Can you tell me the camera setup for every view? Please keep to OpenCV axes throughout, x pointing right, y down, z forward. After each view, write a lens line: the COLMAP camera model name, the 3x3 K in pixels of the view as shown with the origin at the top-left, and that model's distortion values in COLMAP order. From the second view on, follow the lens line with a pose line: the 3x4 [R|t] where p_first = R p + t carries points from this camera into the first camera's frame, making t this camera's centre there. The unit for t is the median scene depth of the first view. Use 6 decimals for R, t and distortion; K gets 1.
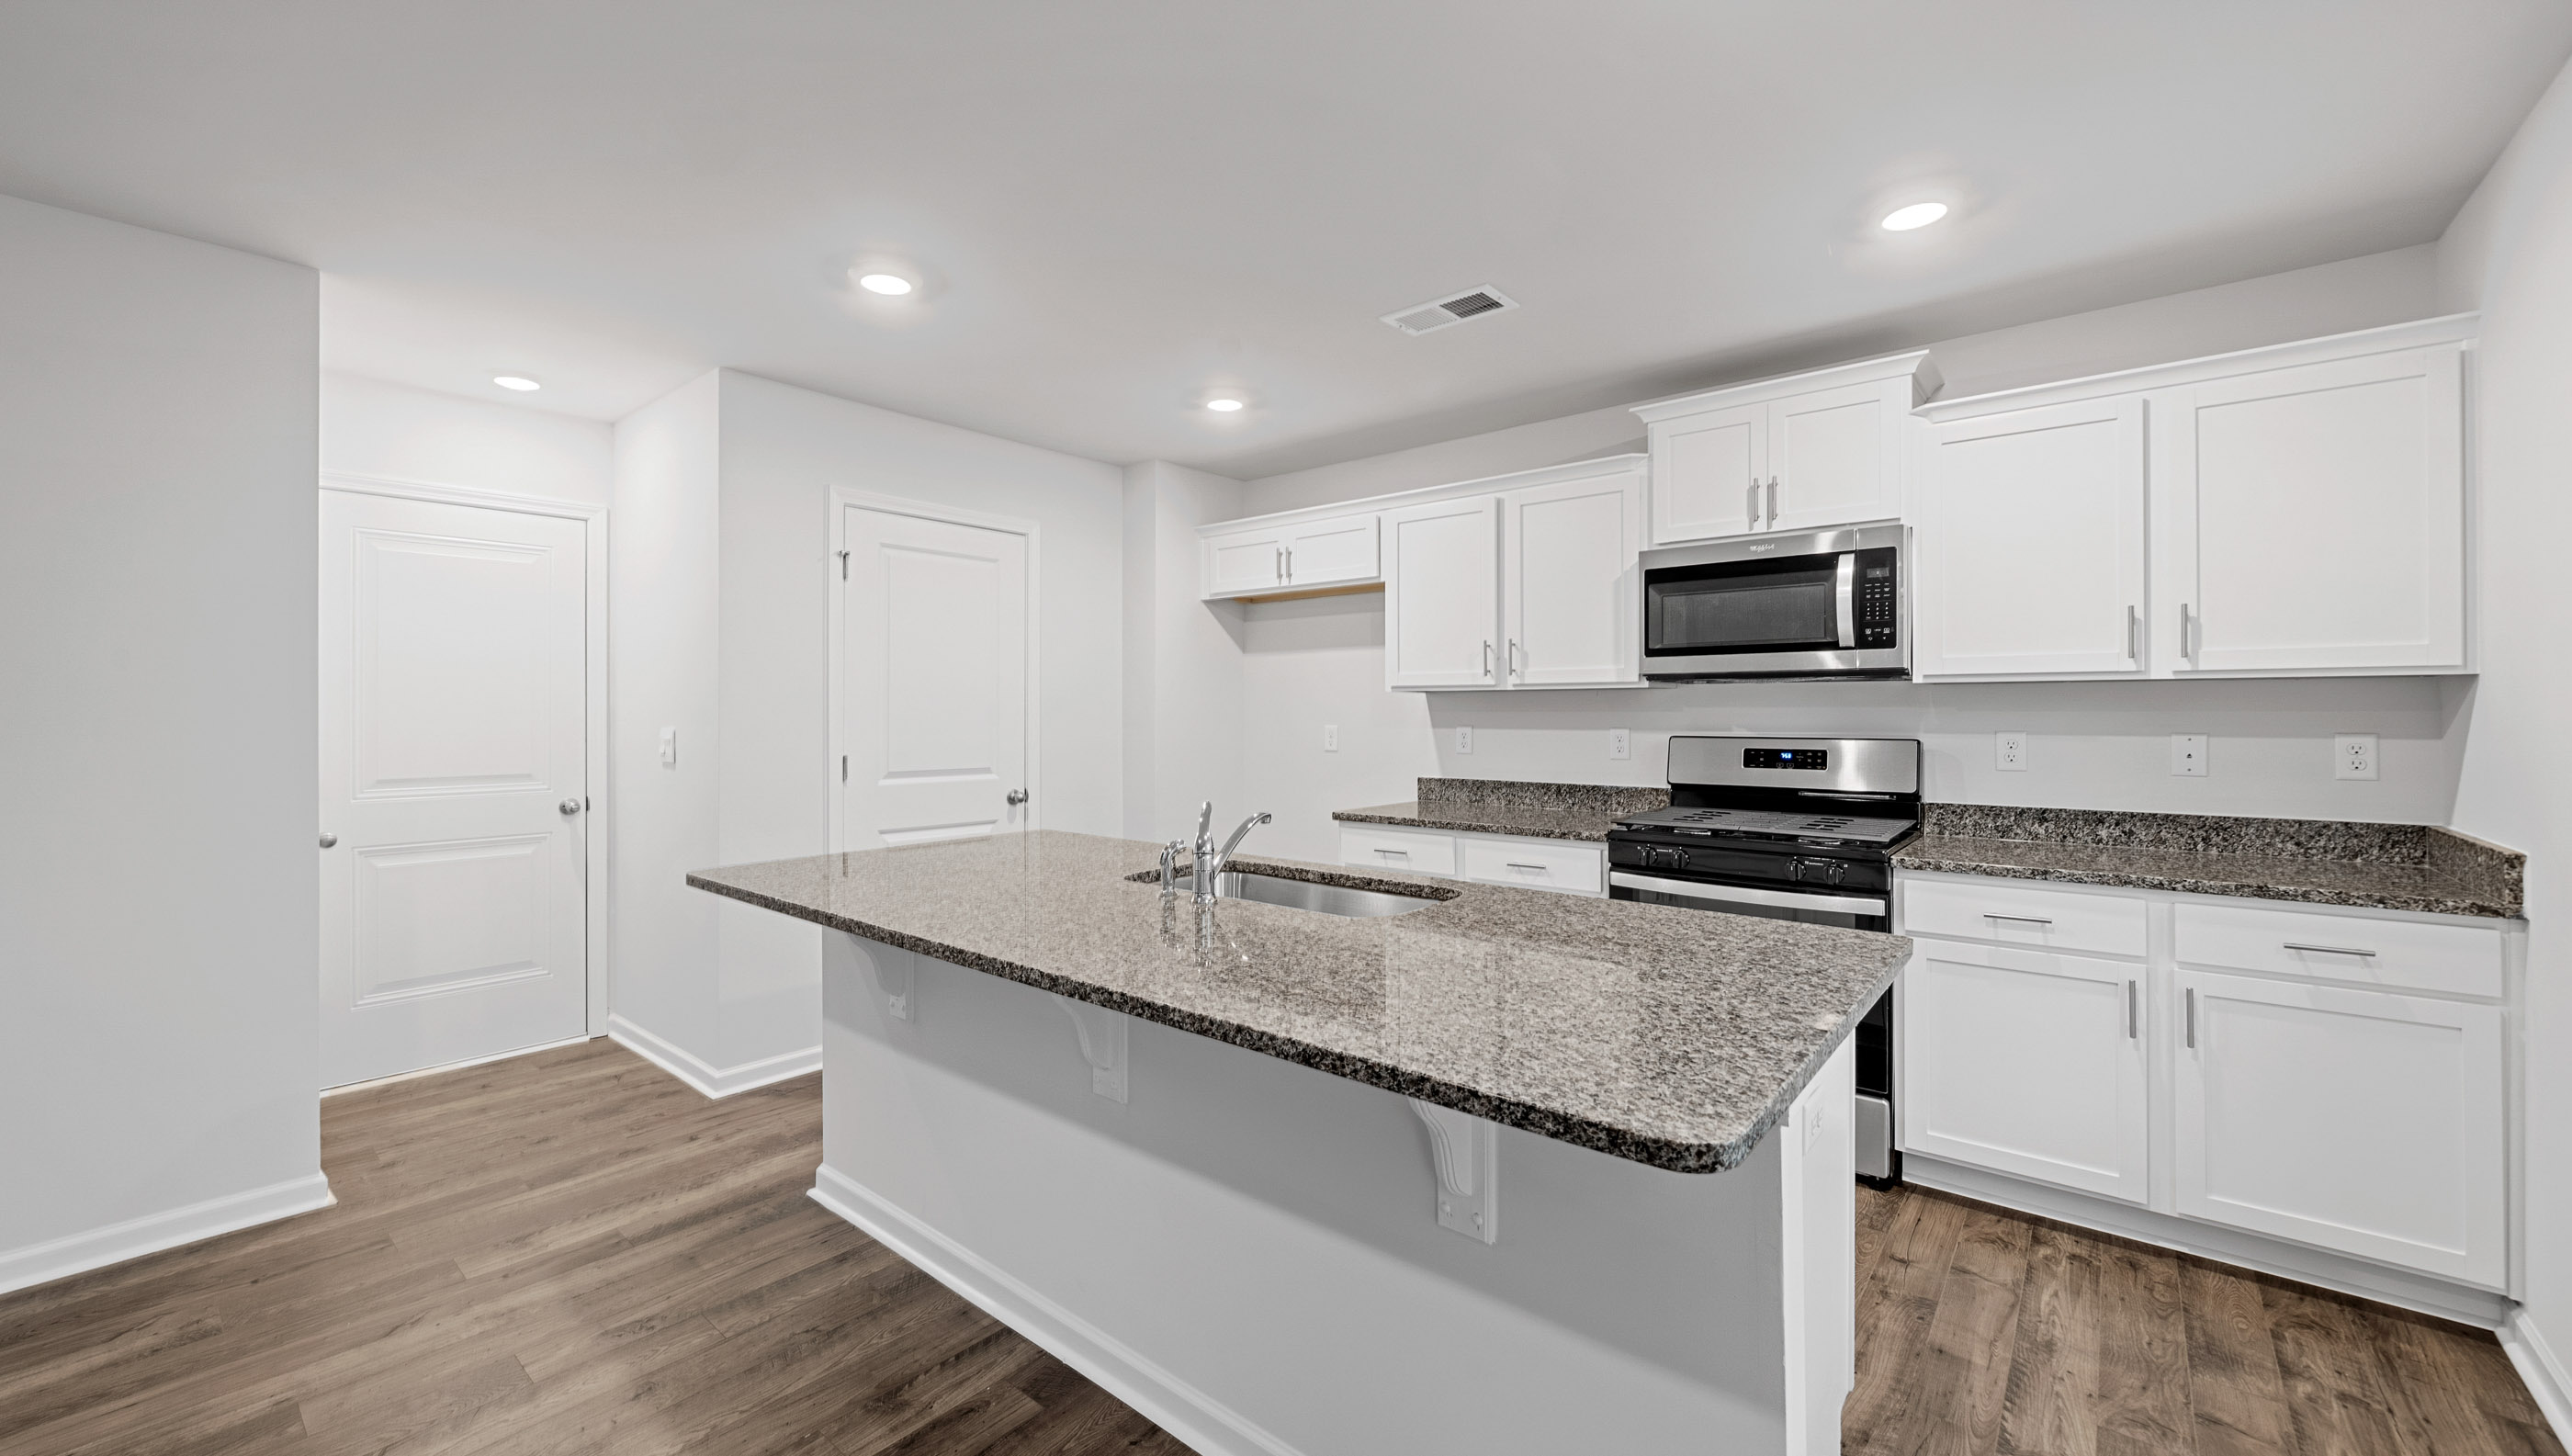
lens RADIAL K [[980.1, 0, 1255.7], [0, 980.1, 713.1], [0, 0, 1]] dist [-0.003036, -0.000105]
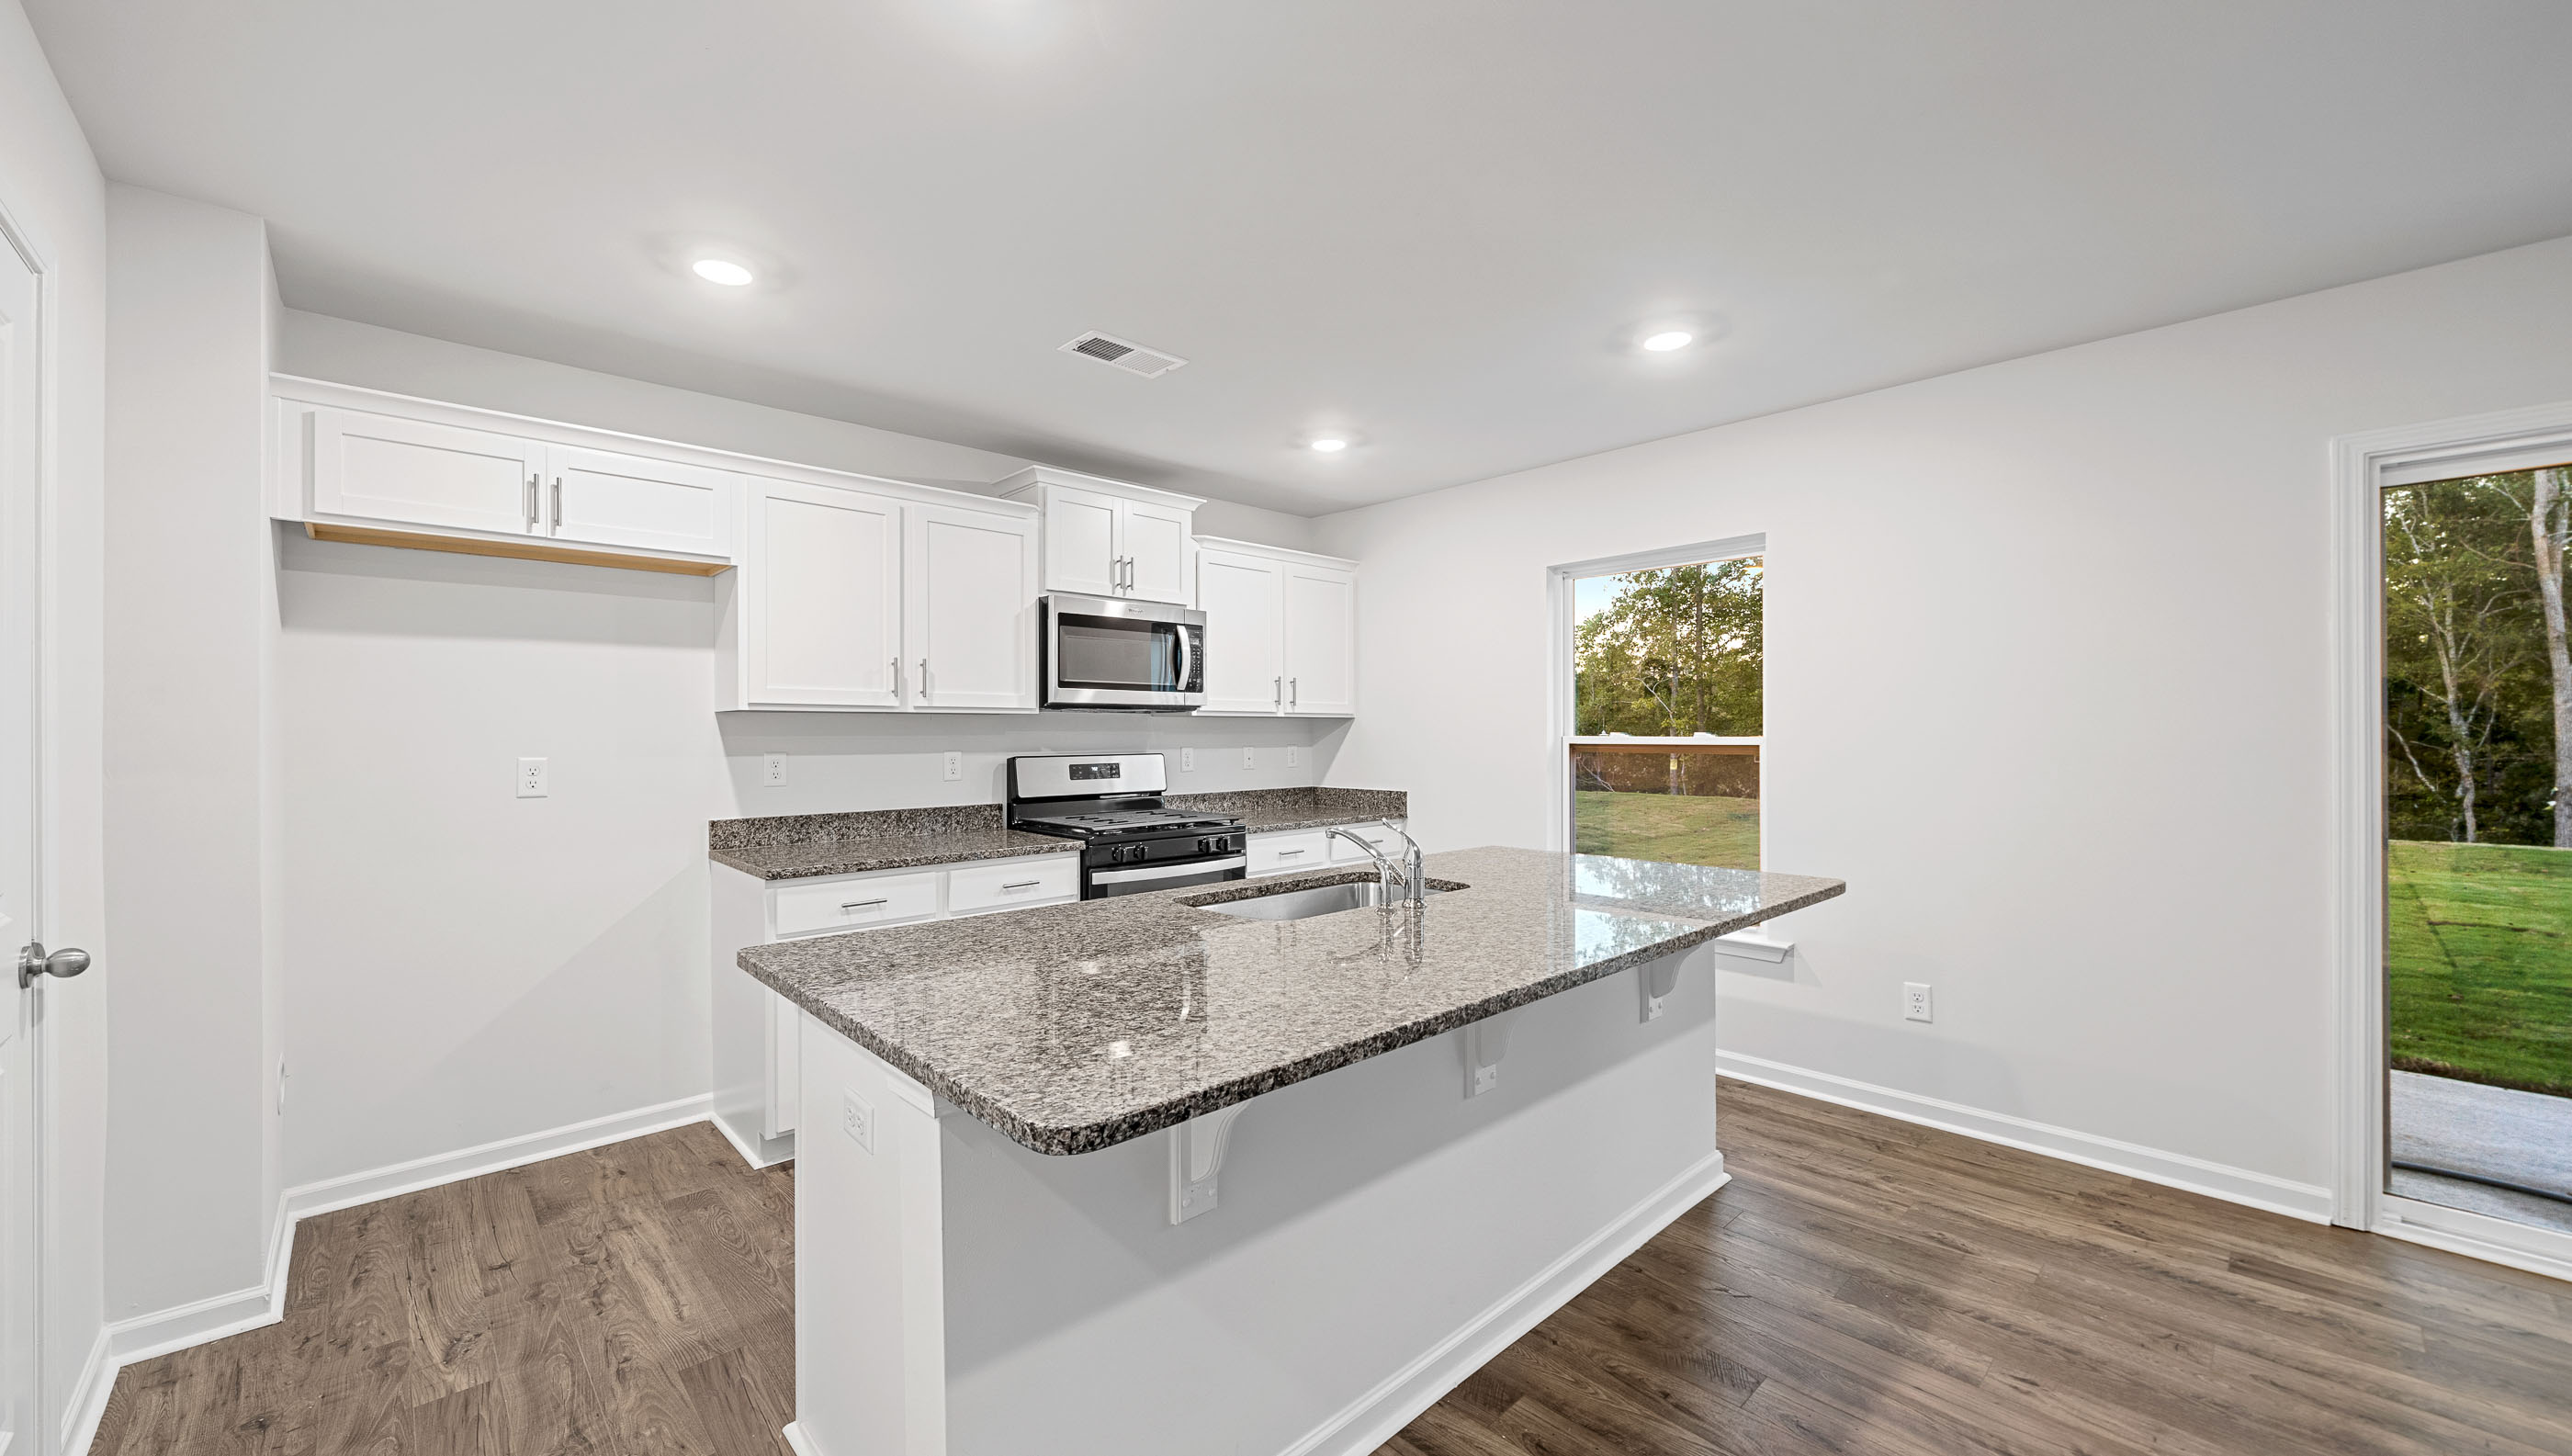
lens RADIAL K [[980.1, 0, 1248.7], [0, 980.1, 728.2], [0, 0, 1]] dist [-0.003036, -0.000105]
pose [[0.123597, 0.006509, 0.992311, -0.841561], [0.003899, 0.999968, -0.007045, -0.000410], [-0.992325, 0.004740, 0.123568, 0.750196]]
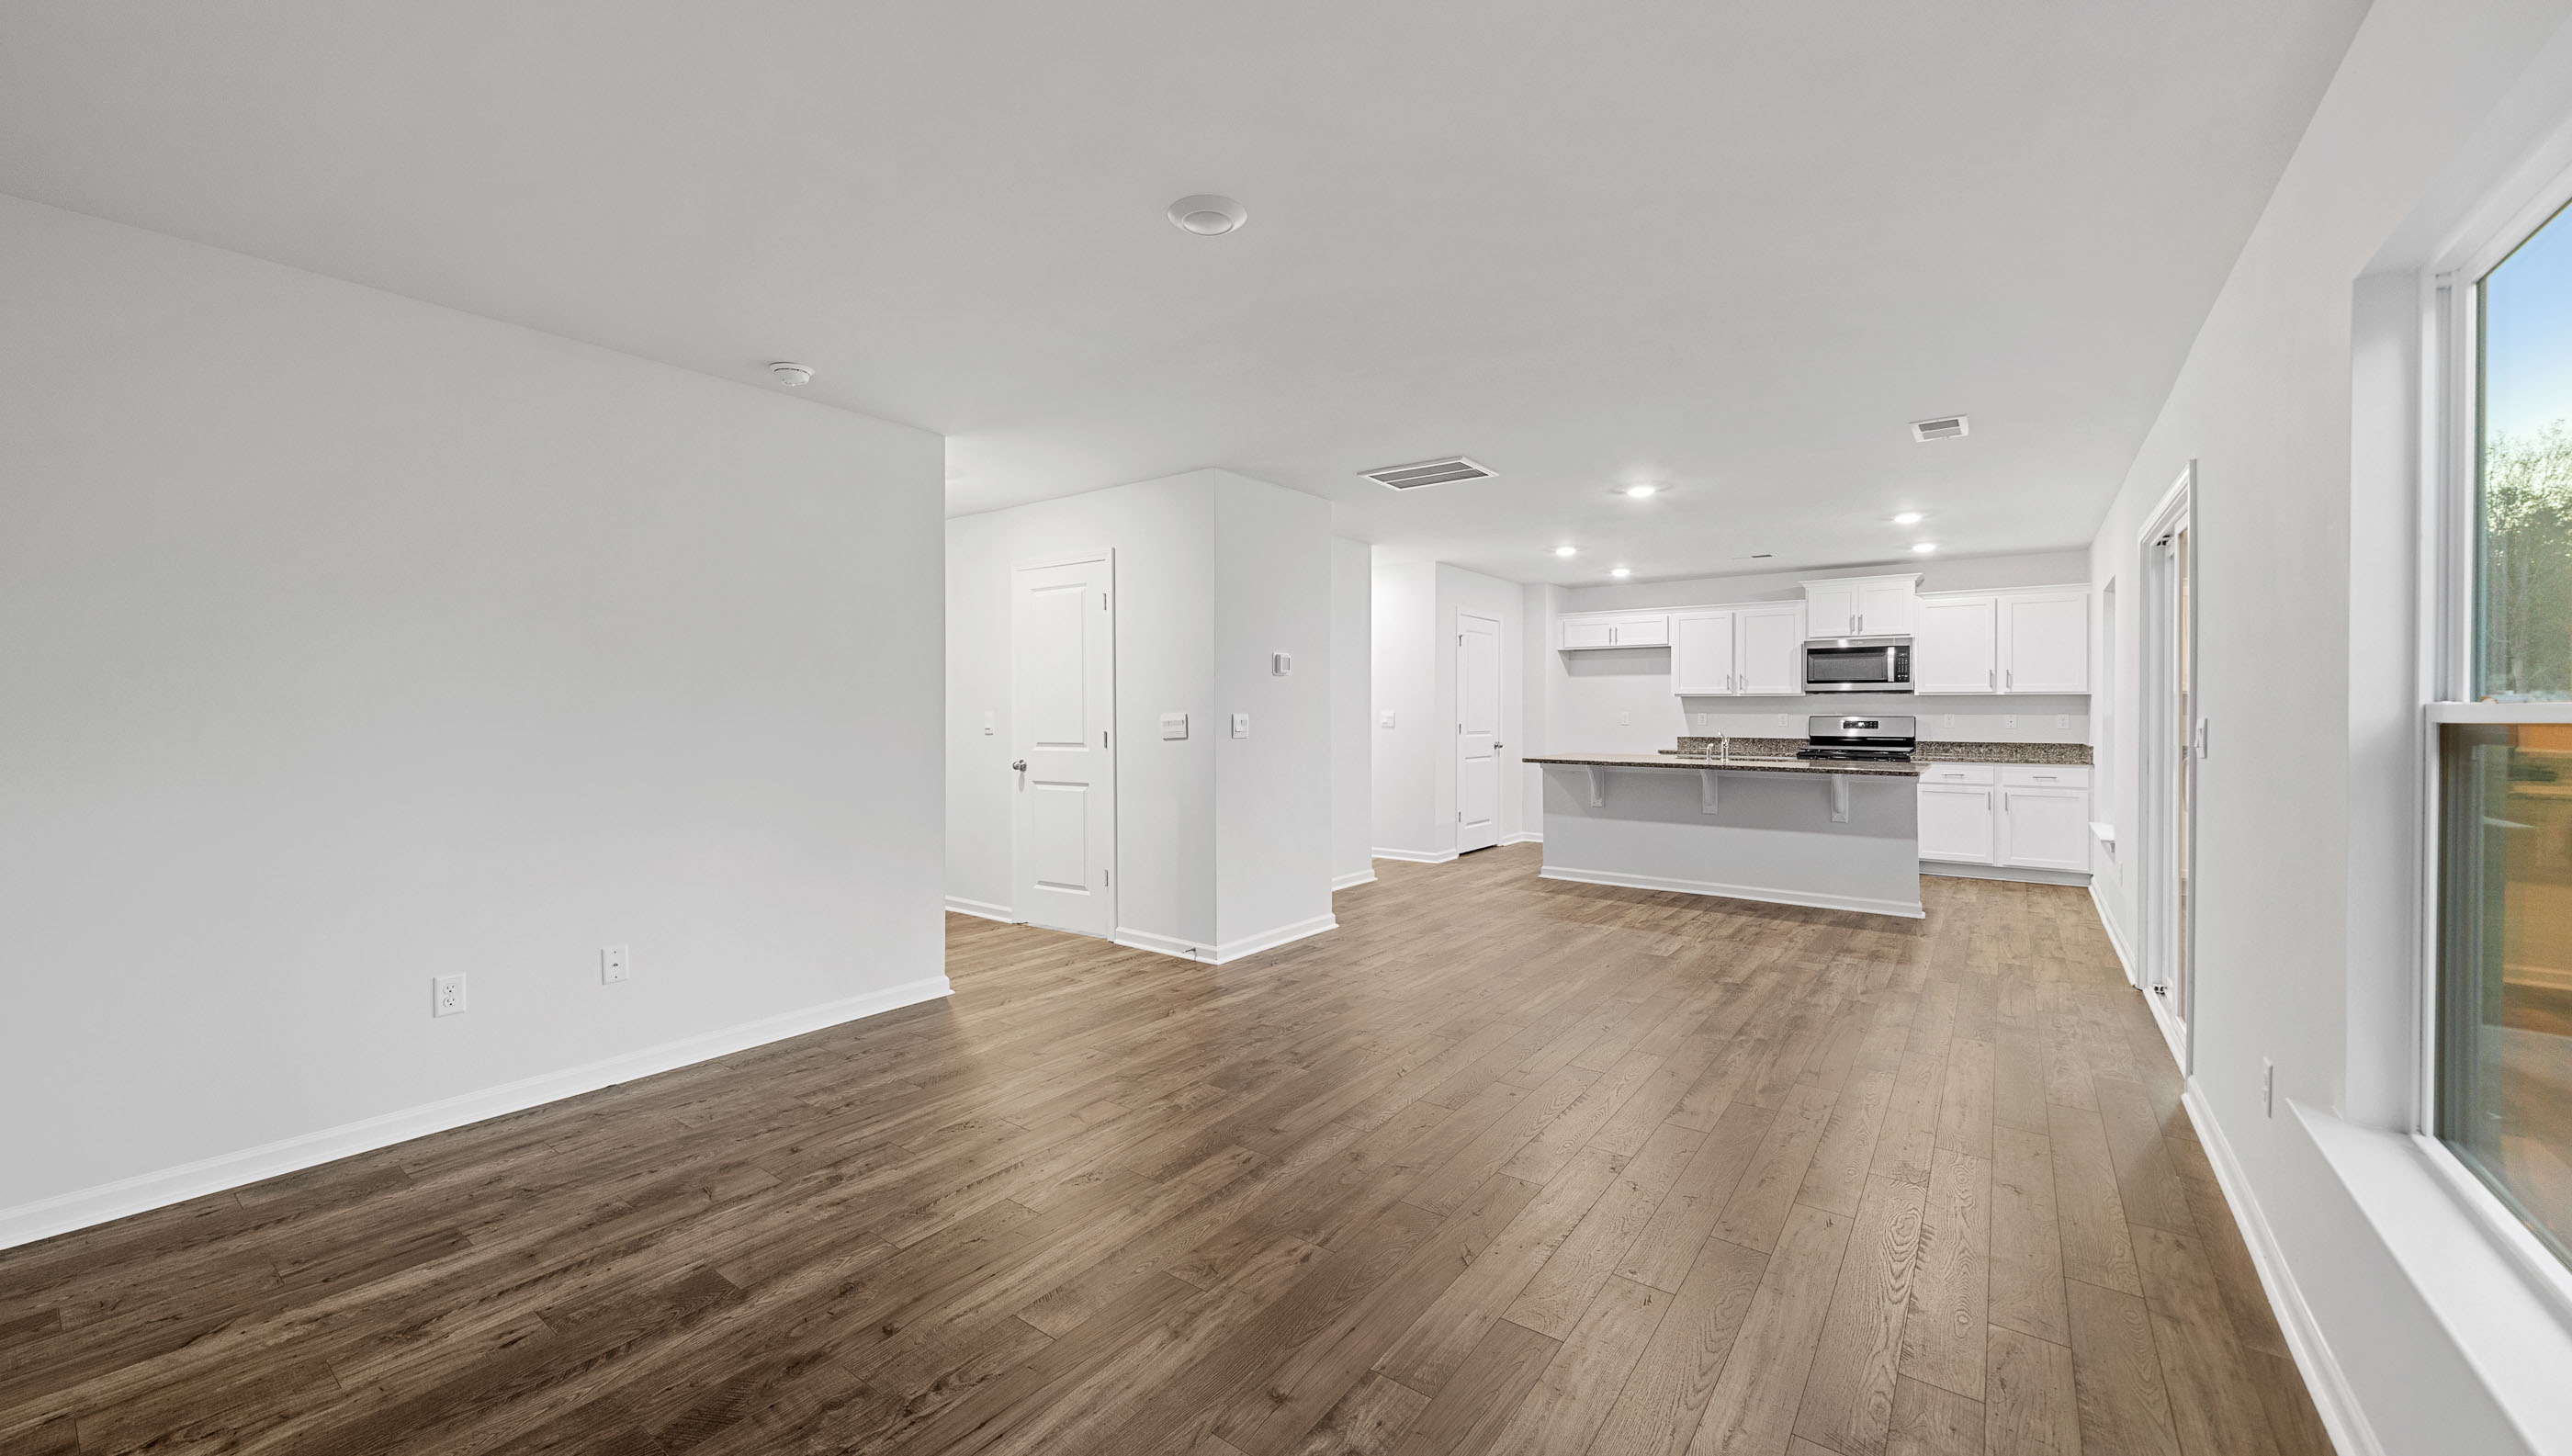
lens RADIAL K [[980.1, 0, 1259.1], [0, 980.1, 710.4], [0, 0, 1]] dist [-0.003036, -0.000105]
pose [[0.998361, 0.003337, 0.057139, -1.323828], [-0.003379, 0.999994, 0.000648, 0.015951], [-0.057137, -0.000840, 0.998366, -1.634000]]
